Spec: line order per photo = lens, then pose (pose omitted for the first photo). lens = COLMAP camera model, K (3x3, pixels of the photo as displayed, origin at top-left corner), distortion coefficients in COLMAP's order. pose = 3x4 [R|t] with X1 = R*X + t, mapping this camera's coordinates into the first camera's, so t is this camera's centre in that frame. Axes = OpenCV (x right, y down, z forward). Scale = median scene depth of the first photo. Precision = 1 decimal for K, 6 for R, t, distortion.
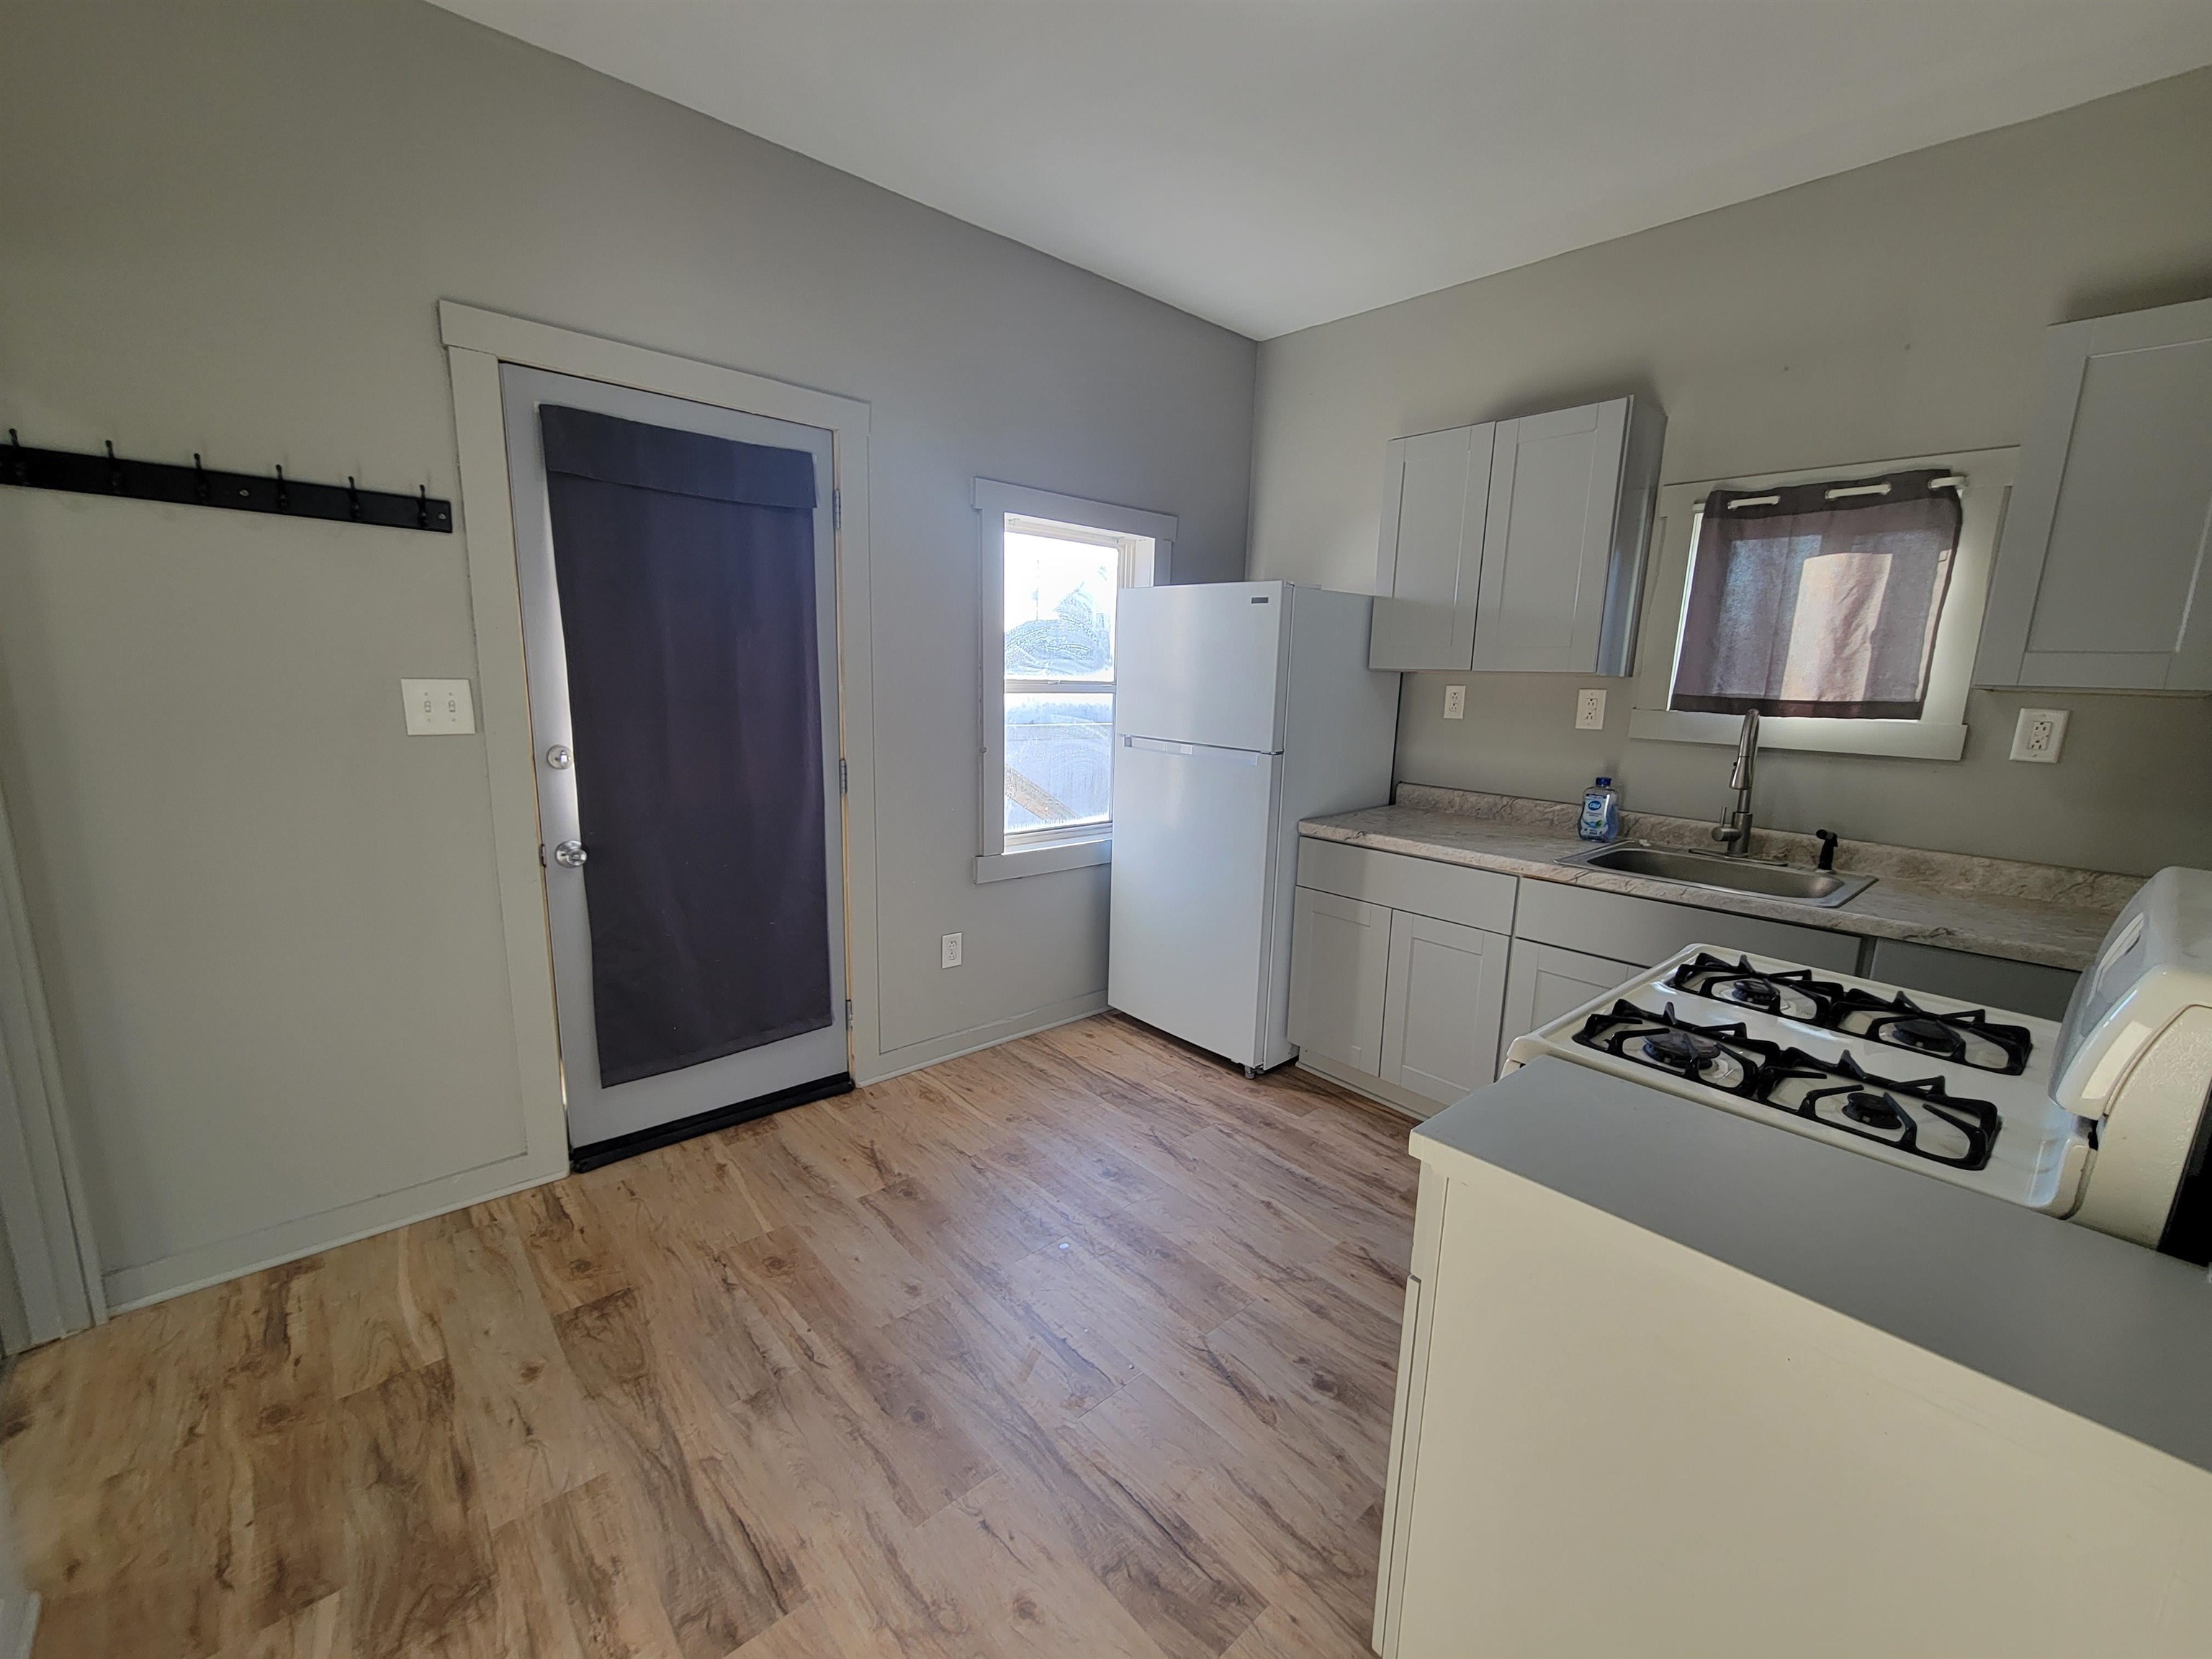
lens RADIAL K [[902.3, 0, 1122.6], [0, 902.3, 848.2], [0, 0, 1]] dist [-0.002545, 0.000443]
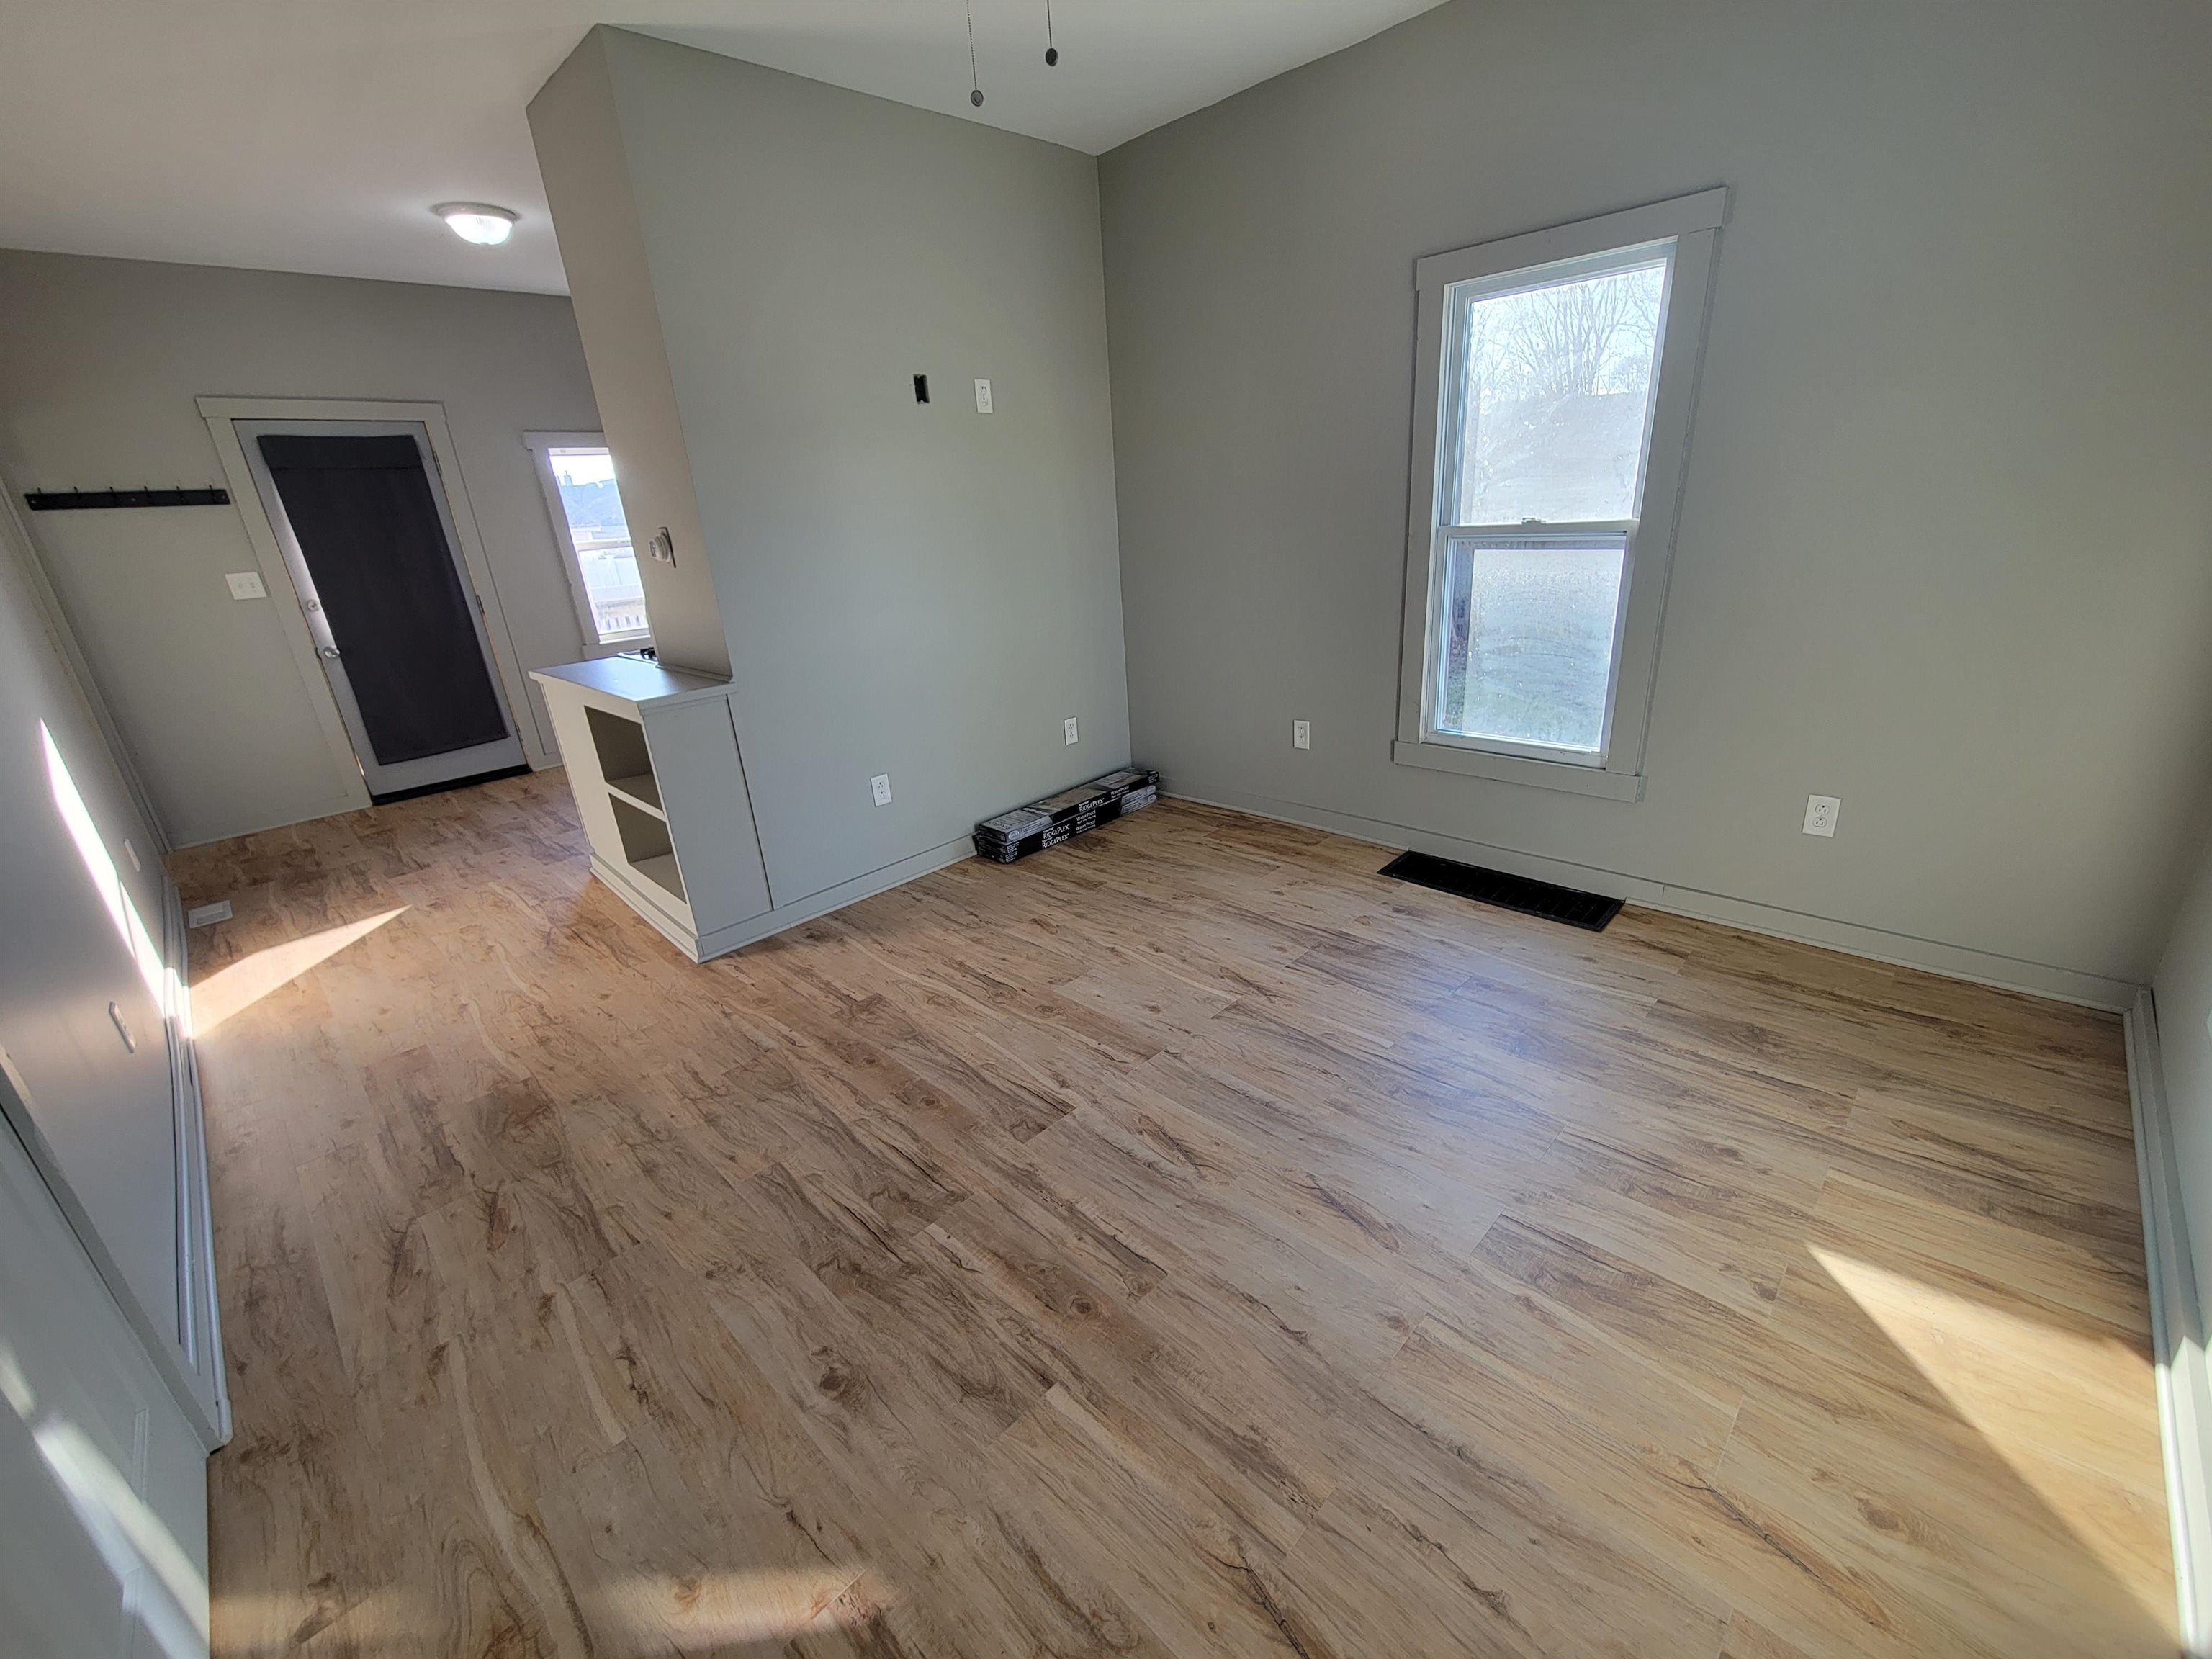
lens RADIAL K [[902.3, 0, 1122.6], [0, 902.3, 848.2], [0, 0, 1]] dist [-0.002545, 0.000443]
pose [[0.993783, -0.108153, 0.026439, 1.337518], [0.102051, 0.979785, 0.172069, 0.335808], [-0.044514, -0.168301, 0.984730, -1.476958]]
